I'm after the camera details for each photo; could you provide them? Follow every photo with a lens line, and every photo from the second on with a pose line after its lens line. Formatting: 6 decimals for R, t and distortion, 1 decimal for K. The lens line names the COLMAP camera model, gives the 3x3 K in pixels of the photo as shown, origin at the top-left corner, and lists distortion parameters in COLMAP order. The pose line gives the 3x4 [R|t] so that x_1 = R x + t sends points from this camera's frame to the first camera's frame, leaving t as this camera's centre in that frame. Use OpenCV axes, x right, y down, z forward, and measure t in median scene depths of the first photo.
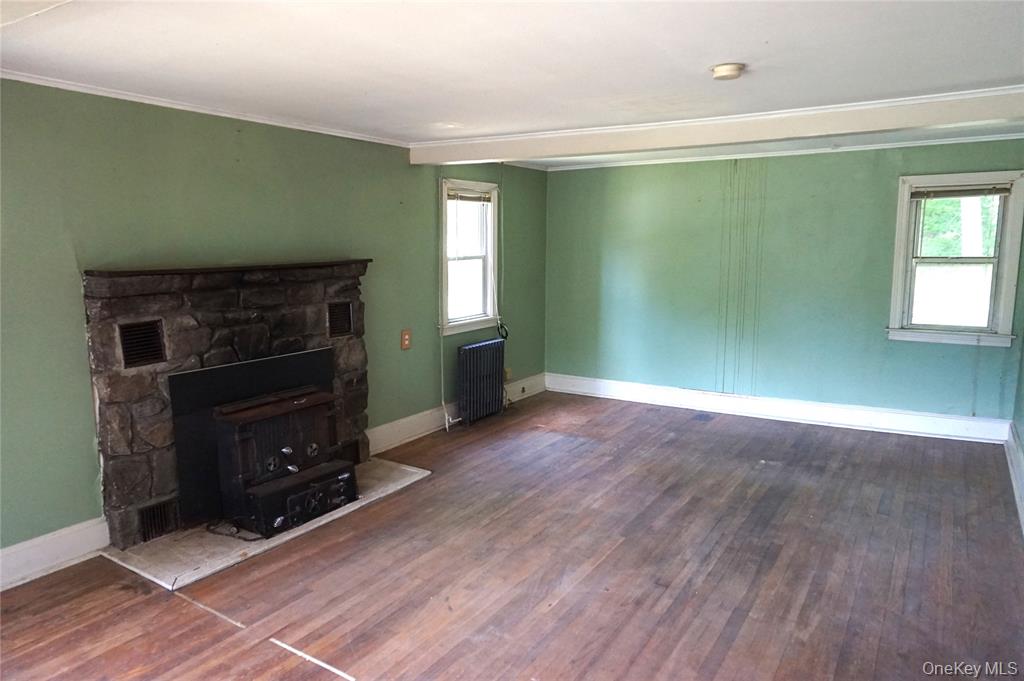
lens RADIAL K [[696.4, 0, 510.9], [0, 696.4, 345.4], [0, 0, 1]] dist [0.000649, 0.003689]
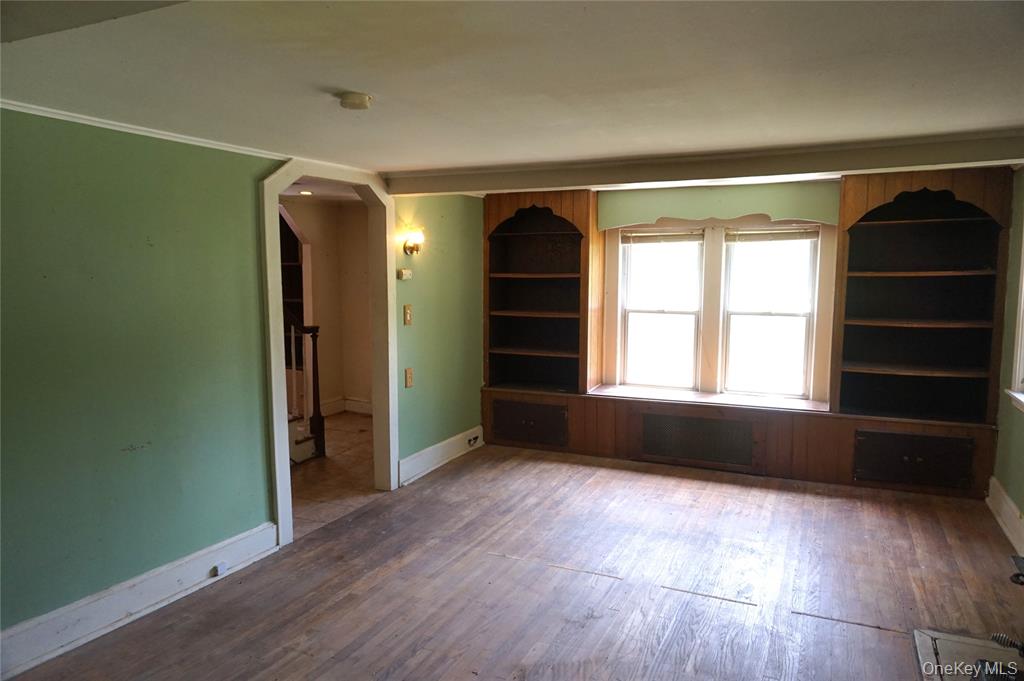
lens RADIAL K [[696.4, 0, 510.9], [0, 696.4, 345.4], [0, 0, 1]] dist [0.000649, 0.003689]
pose [[-0.991887, 0.012995, -0.126456, 0.205364], [-0.019949, 0.966525, 0.255794, -0.287267], [0.125547, 0.256242, -0.958425, 1.804003]]
